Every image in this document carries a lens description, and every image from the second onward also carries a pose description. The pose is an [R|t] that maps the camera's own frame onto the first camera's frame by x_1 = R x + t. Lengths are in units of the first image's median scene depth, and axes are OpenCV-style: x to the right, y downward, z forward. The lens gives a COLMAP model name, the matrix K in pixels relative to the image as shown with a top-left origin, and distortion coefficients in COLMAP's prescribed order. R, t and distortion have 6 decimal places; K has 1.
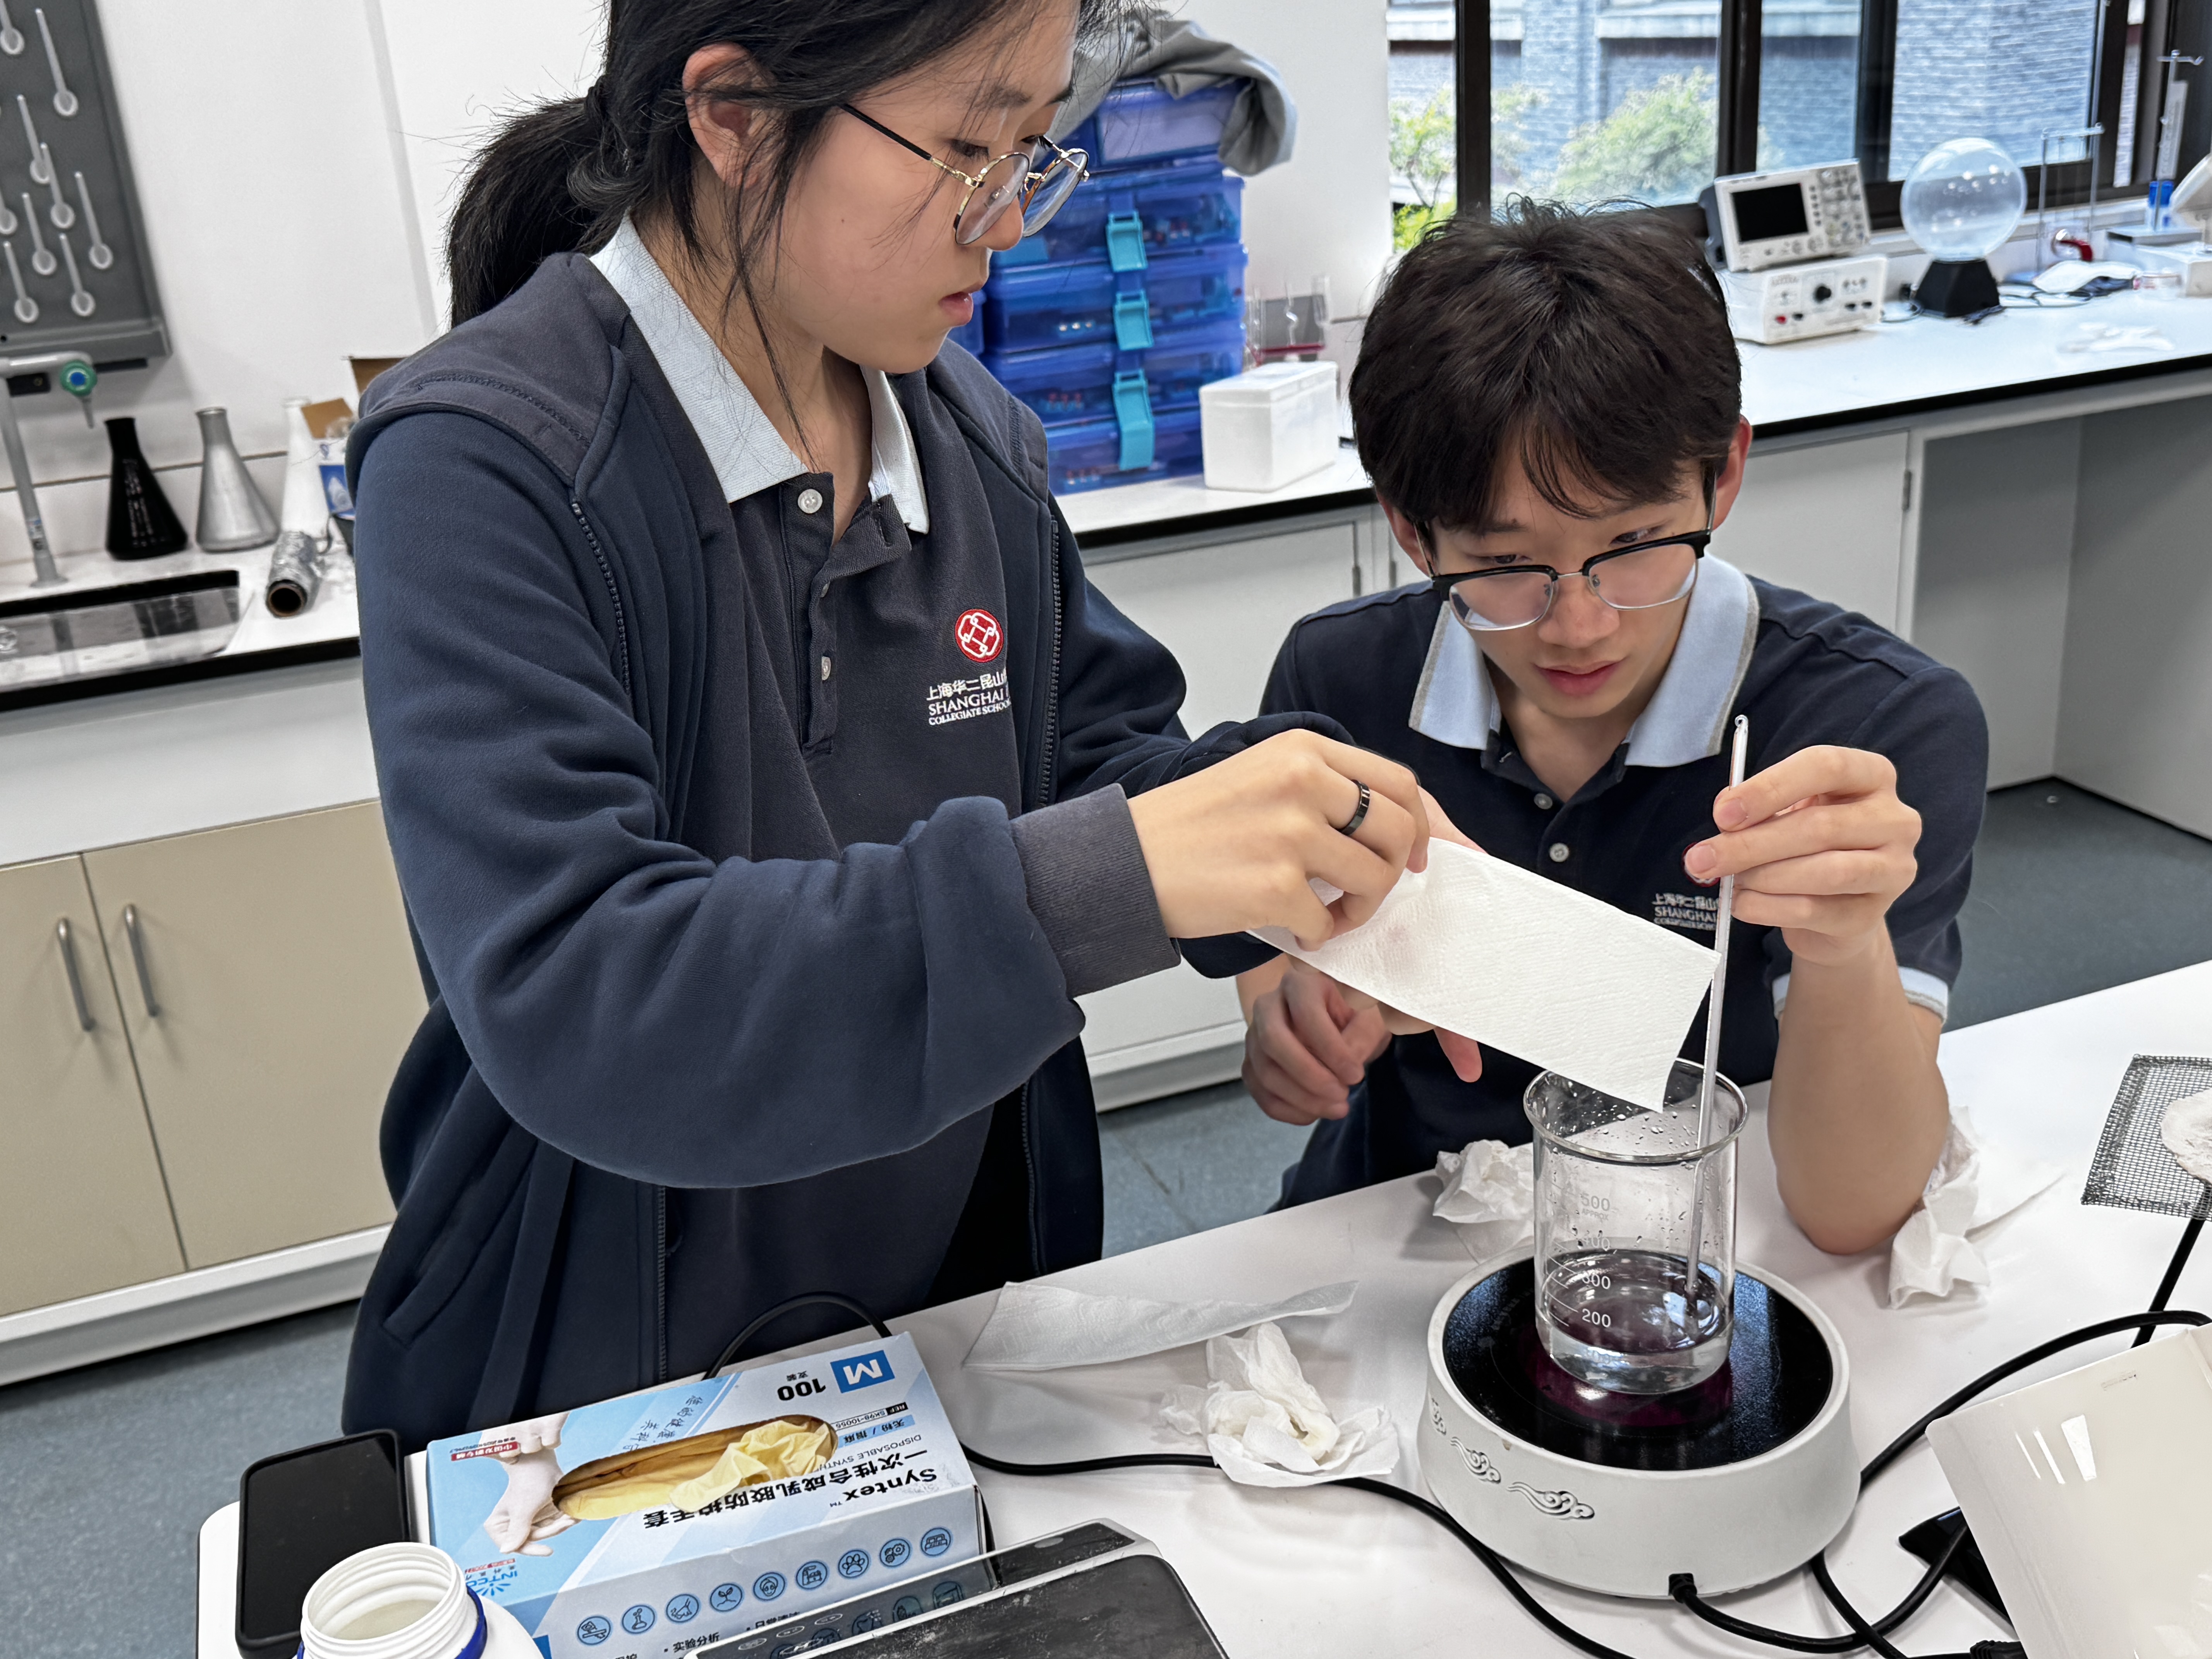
lens RADIAL K [[2251.5, 0, 1106.0], [0, 2251.5, 829.5], [0, 0, 1]] dist [0.102596, -0.170984]
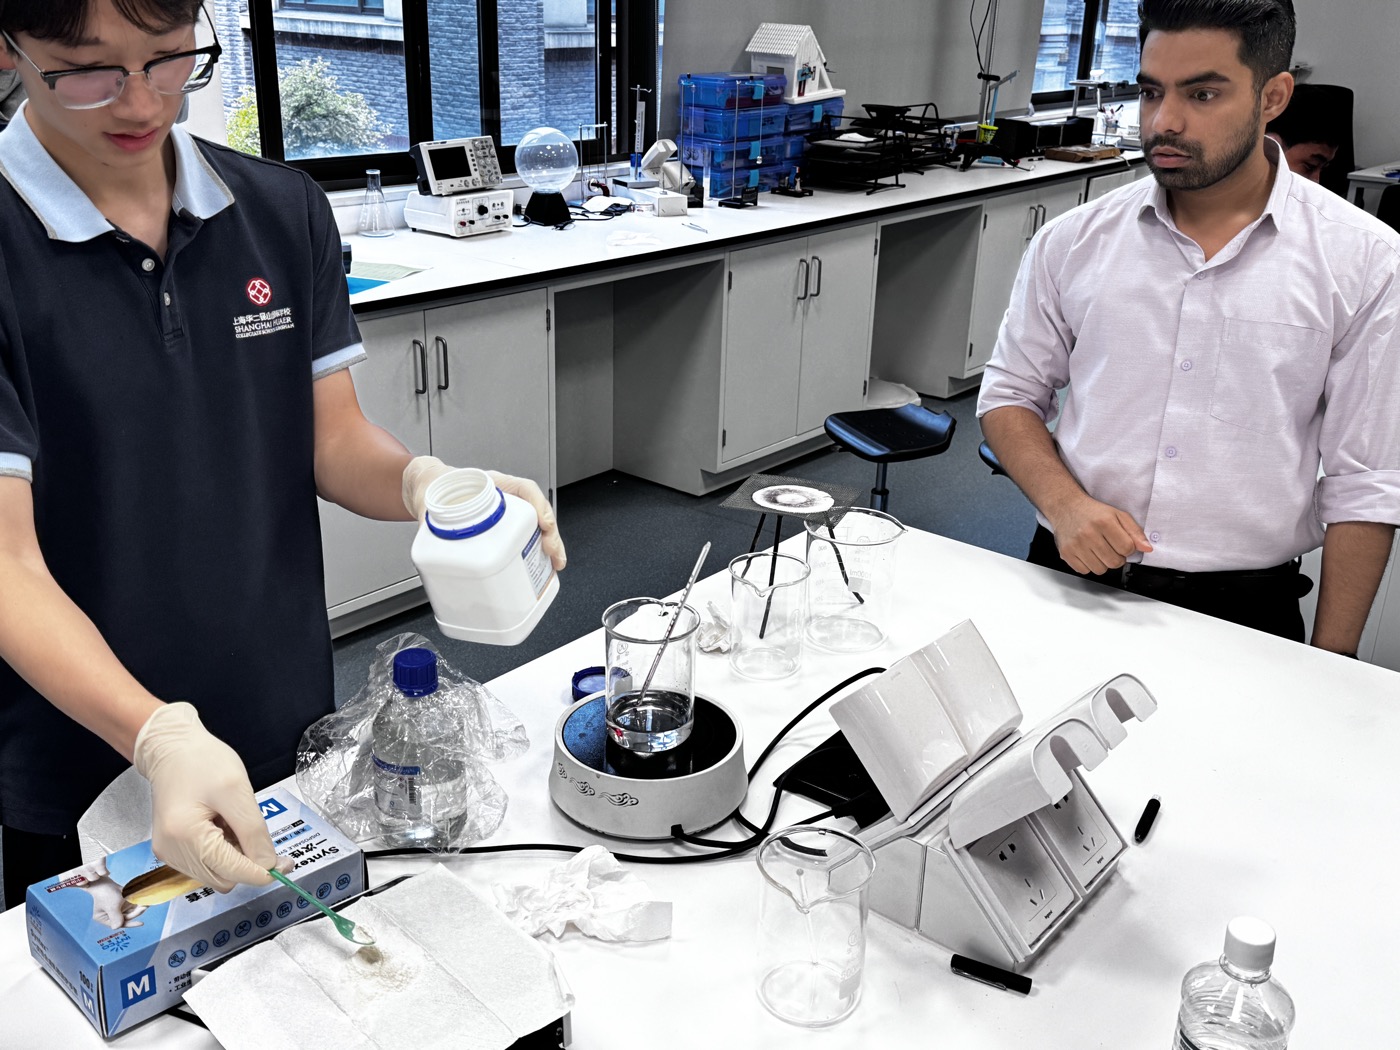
lens RADIAL K [[1424.2, 0, 700.0], [0, 1424.2, 525.0], [0, 0, 1]] dist [0.205113, -0.413668]
pose [[0.868657, -0.092224, 0.486755, -0.113360], [0.094093, 0.995349, 0.020669, 0.005035], [-0.486397, 0.027846, 0.873294, -0.070946]]
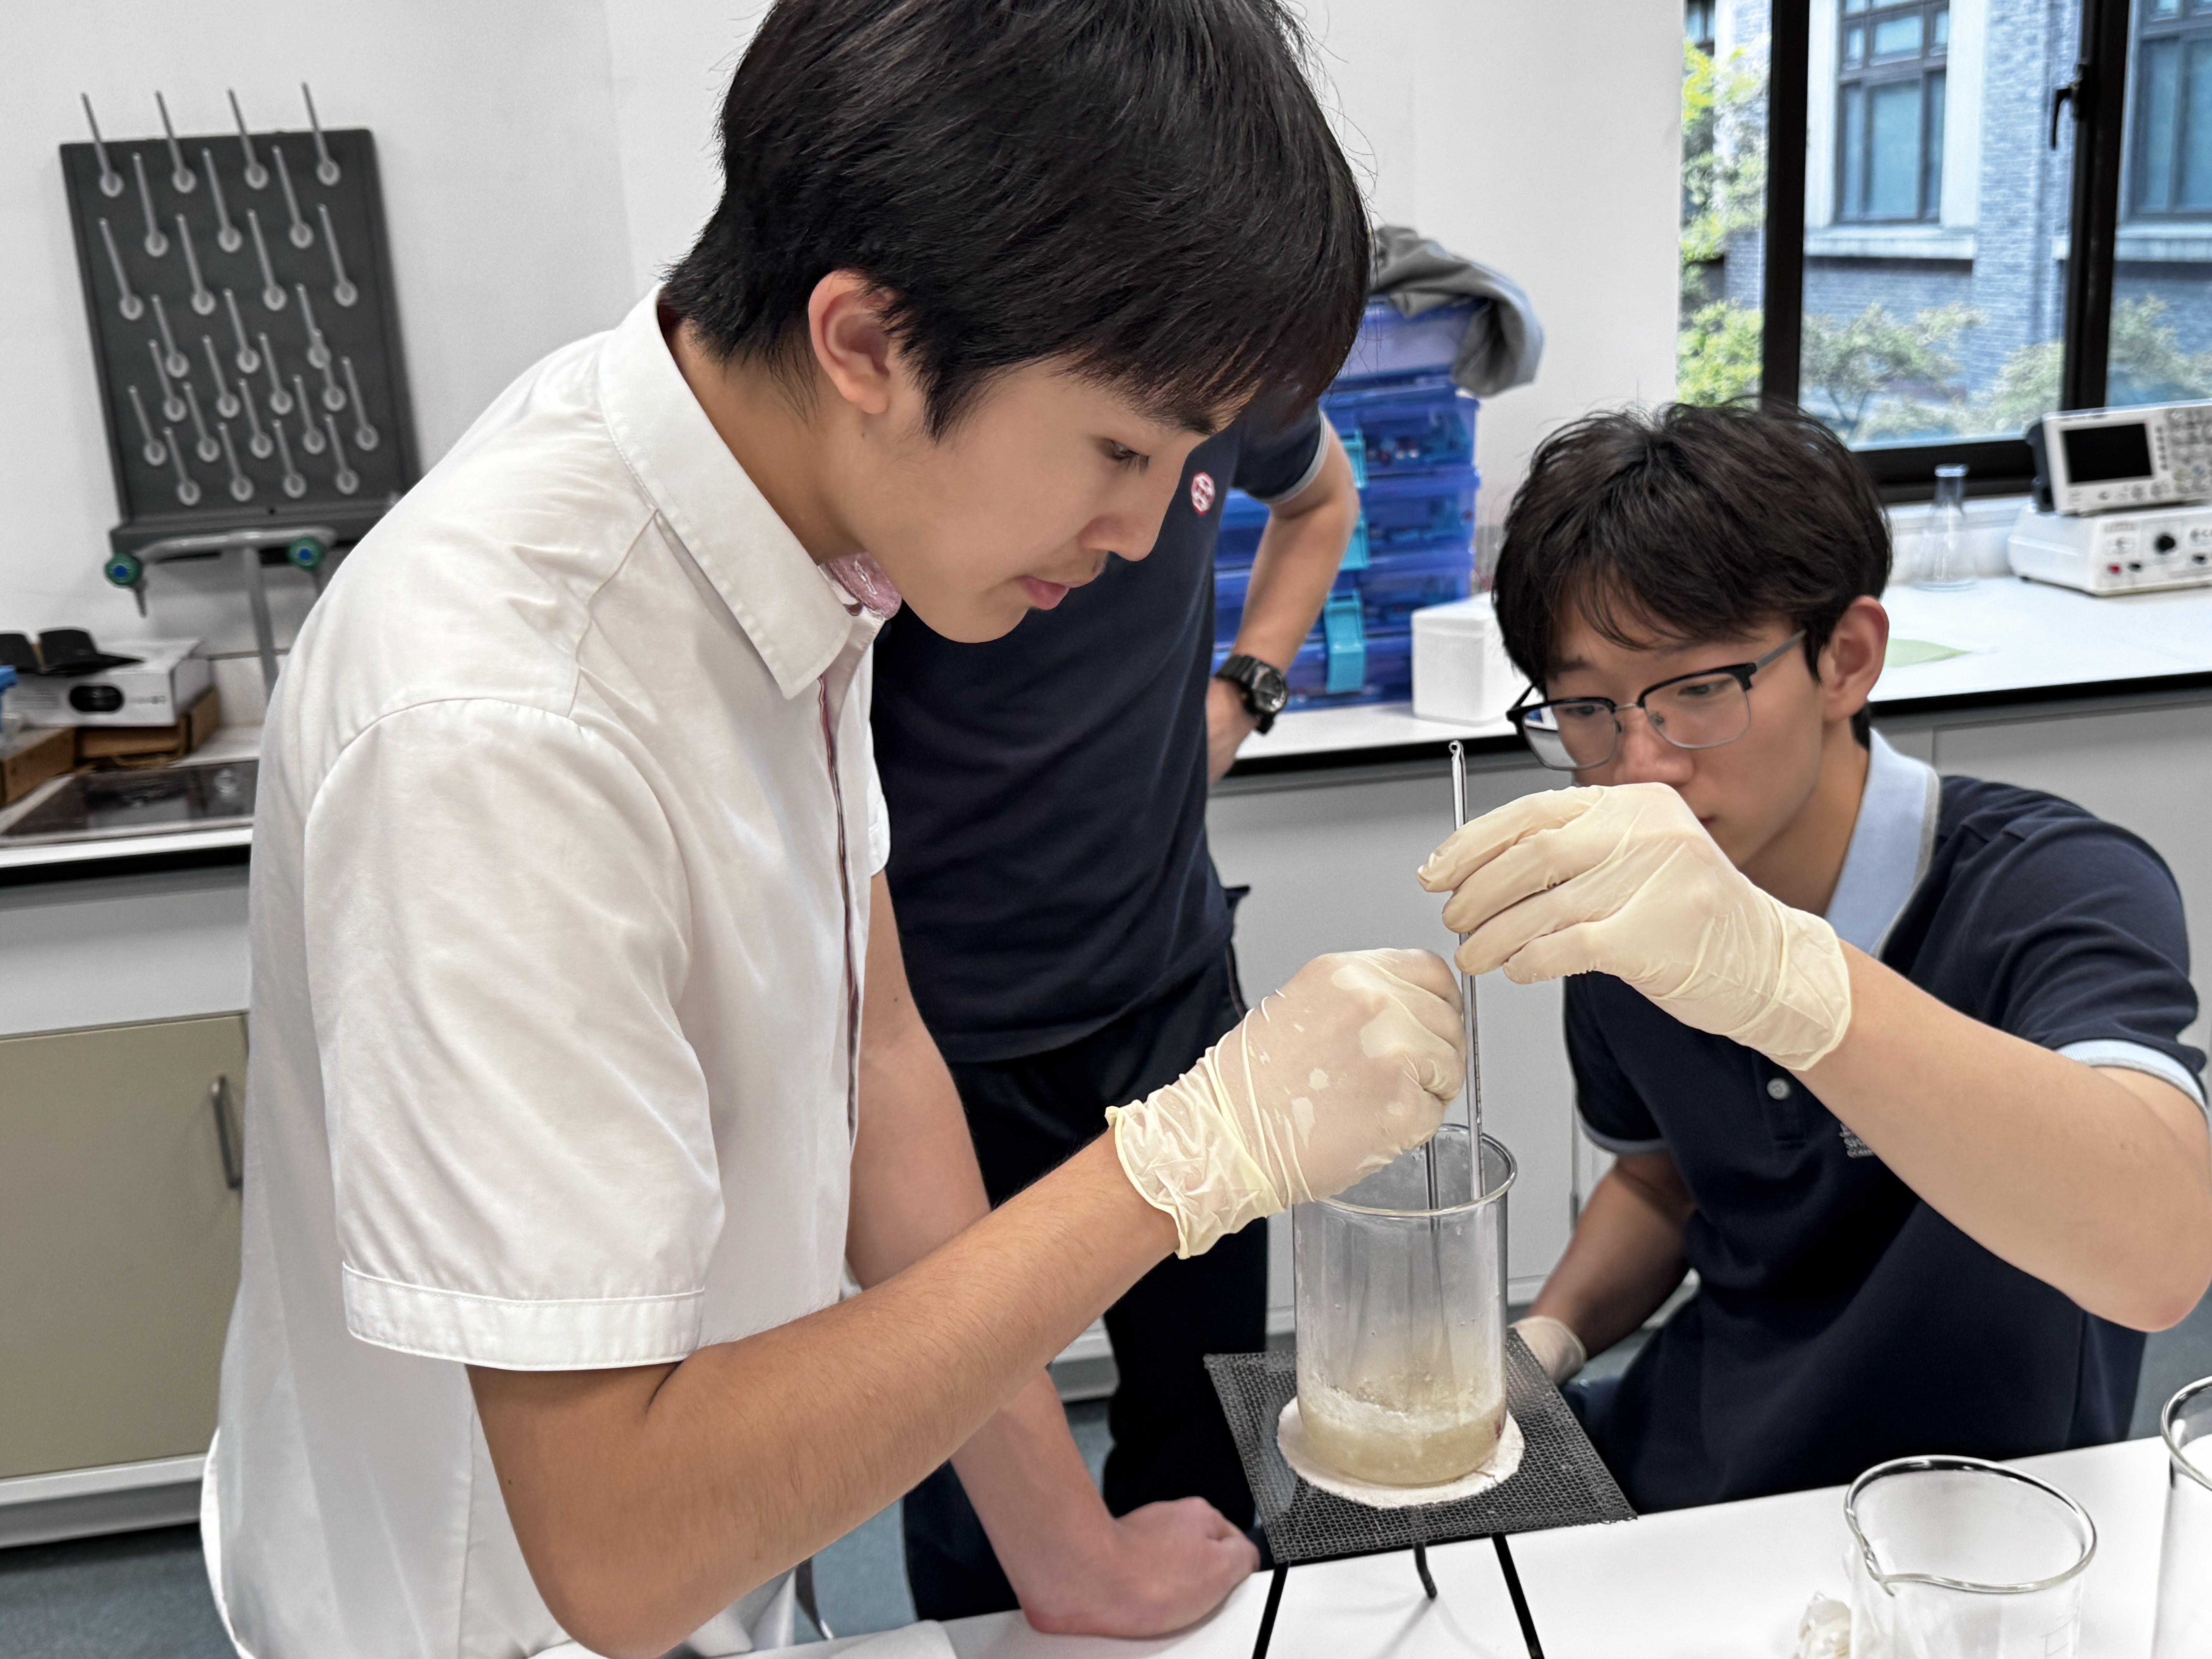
lens RADIAL K [[2251.5, 0, 1106.0], [0, 2251.5, 829.5], [0, 0, 1]] dist [0.102596, -0.170984]
pose [[0.978694, 0.070329, -0.192904, 0.085691], [-0.085967, 0.993552, -0.073920, -0.019216], [0.186461, 0.088929, 0.978429, 0.044668]]
